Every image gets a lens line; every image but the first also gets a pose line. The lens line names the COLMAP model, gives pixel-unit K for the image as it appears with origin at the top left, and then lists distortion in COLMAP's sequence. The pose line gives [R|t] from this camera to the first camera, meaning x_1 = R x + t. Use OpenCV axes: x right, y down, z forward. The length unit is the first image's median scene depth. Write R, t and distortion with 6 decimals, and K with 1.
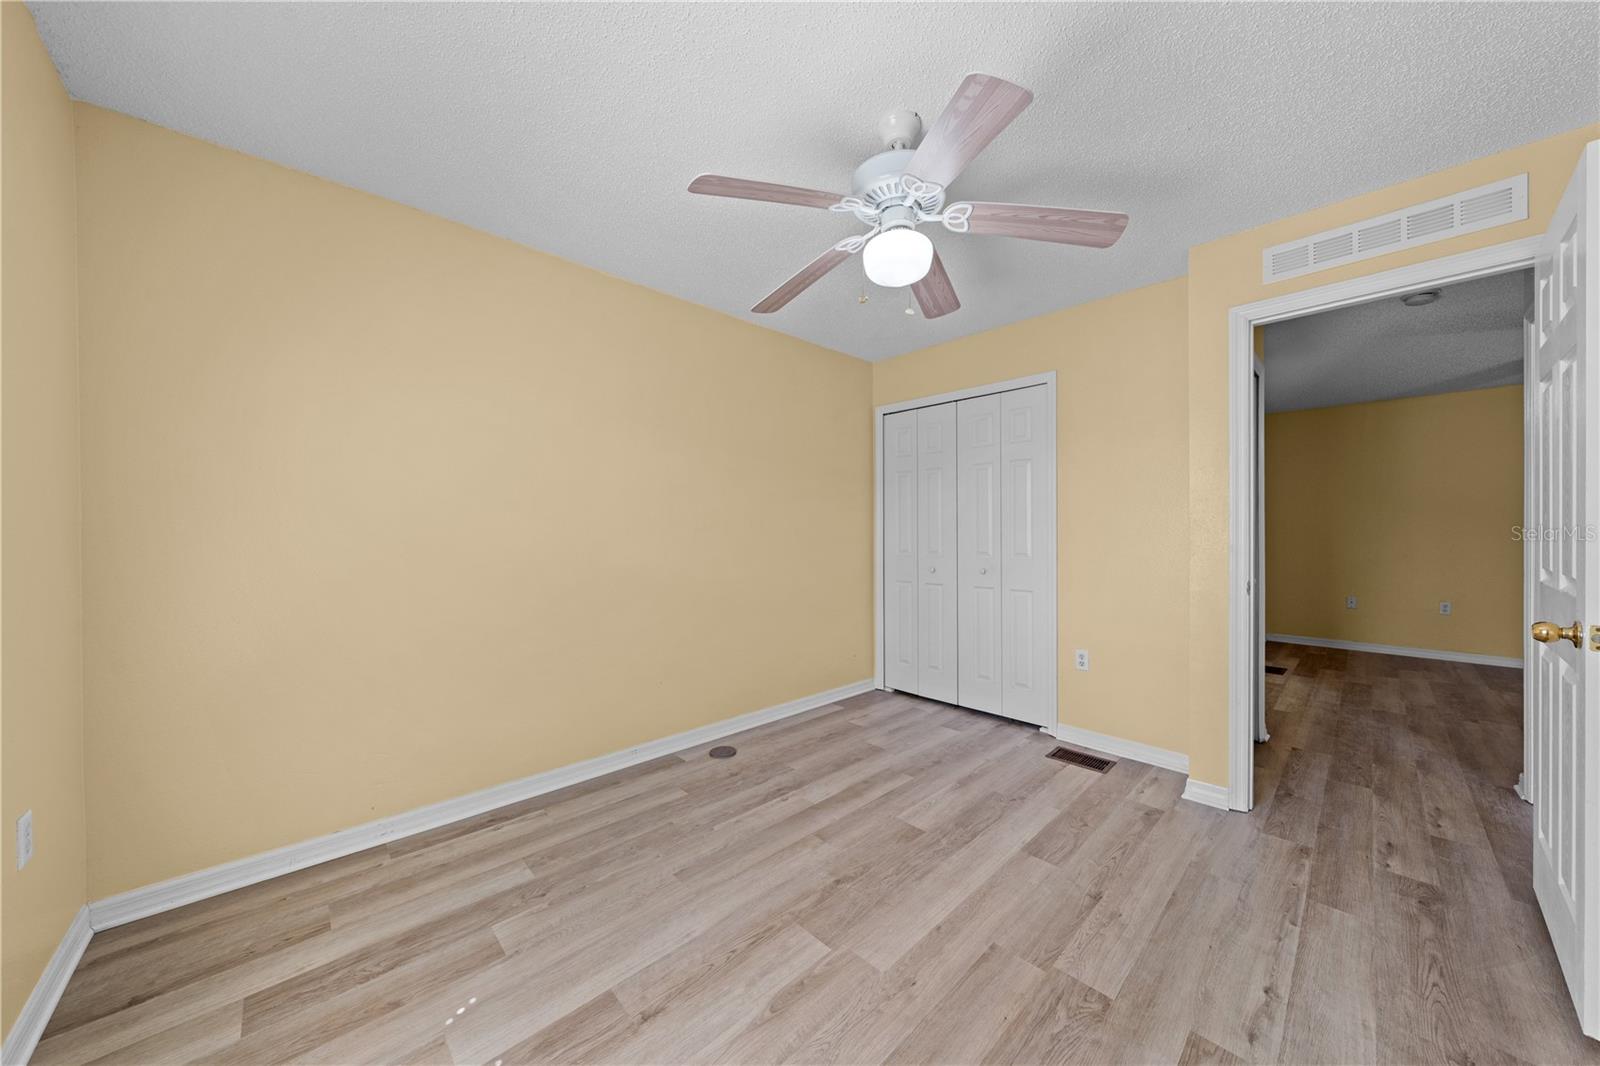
lens RADIAL K [[544.9, 0, 798.6], [0, 544.9, 537.1], [0, 0, 1]] dist [0.000289, 0.000008]
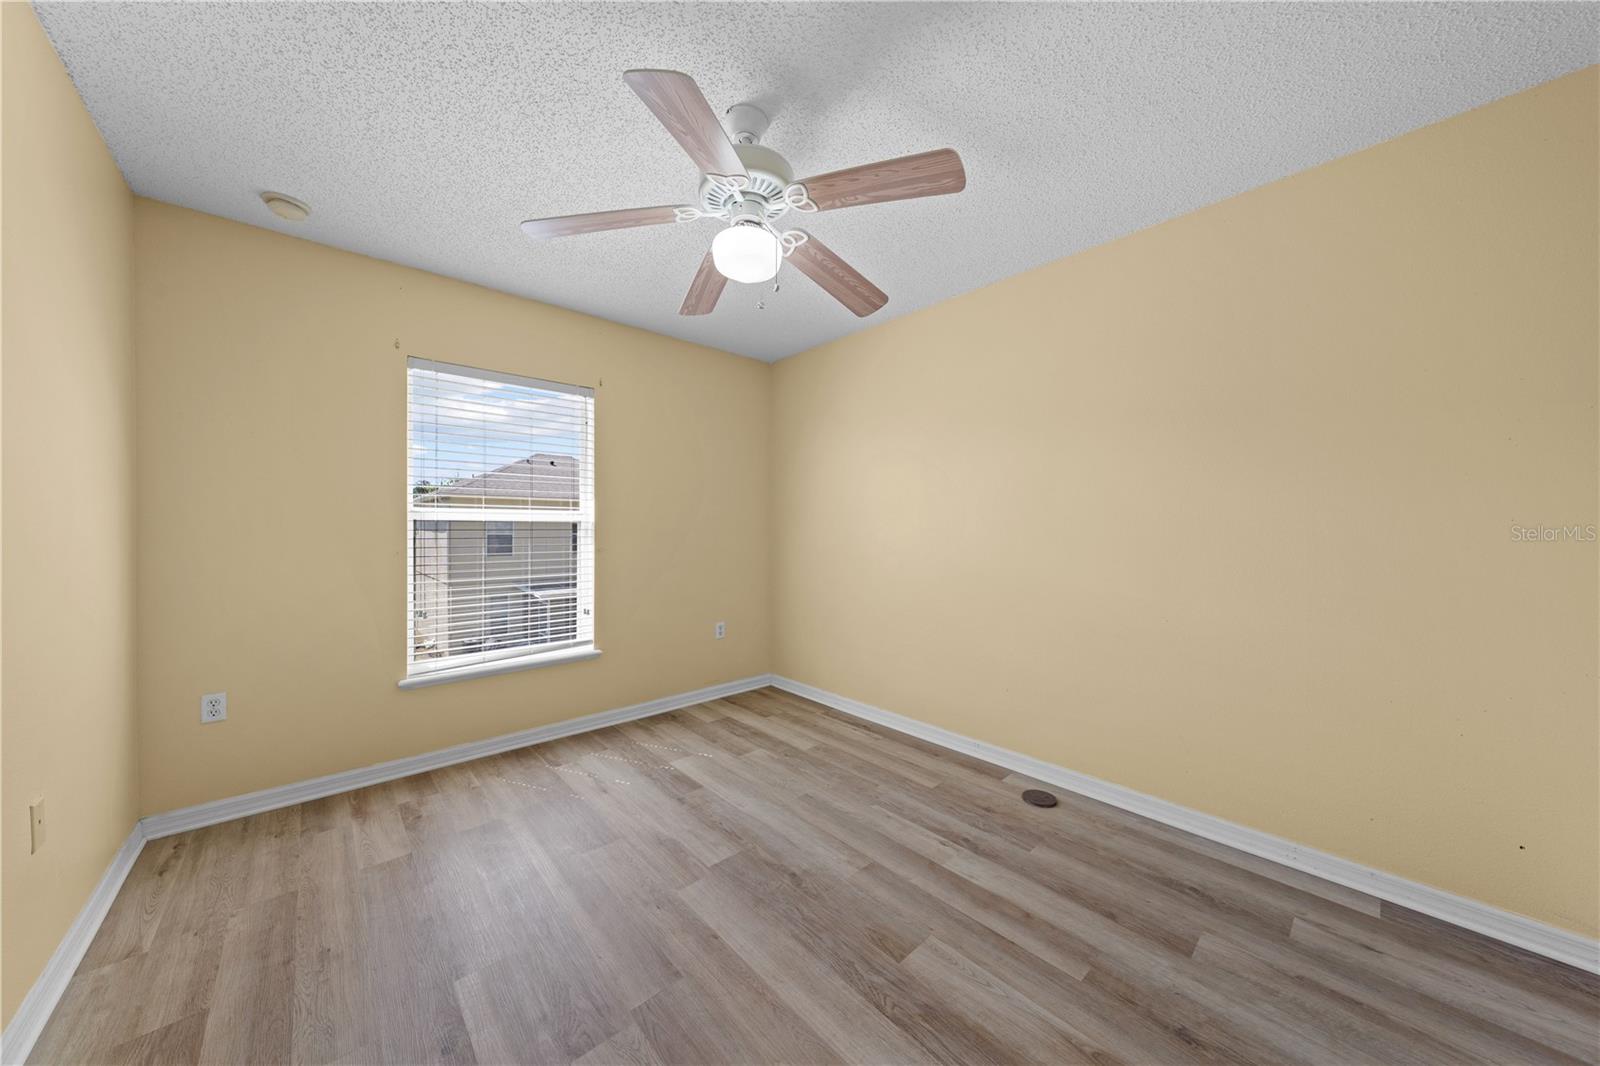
lens RADIAL K [[544.9, 0, 798.8], [0, 544.9, 531.2], [0, 0, 1]] dist [0.000289, 0.000008]
pose [[-0.025882, 0.004903, -0.999653, 1.029860], [-0.016384, 0.999852, 0.005328, -0.005223], [0.999531, 0.016517, -0.025798, 0.986569]]
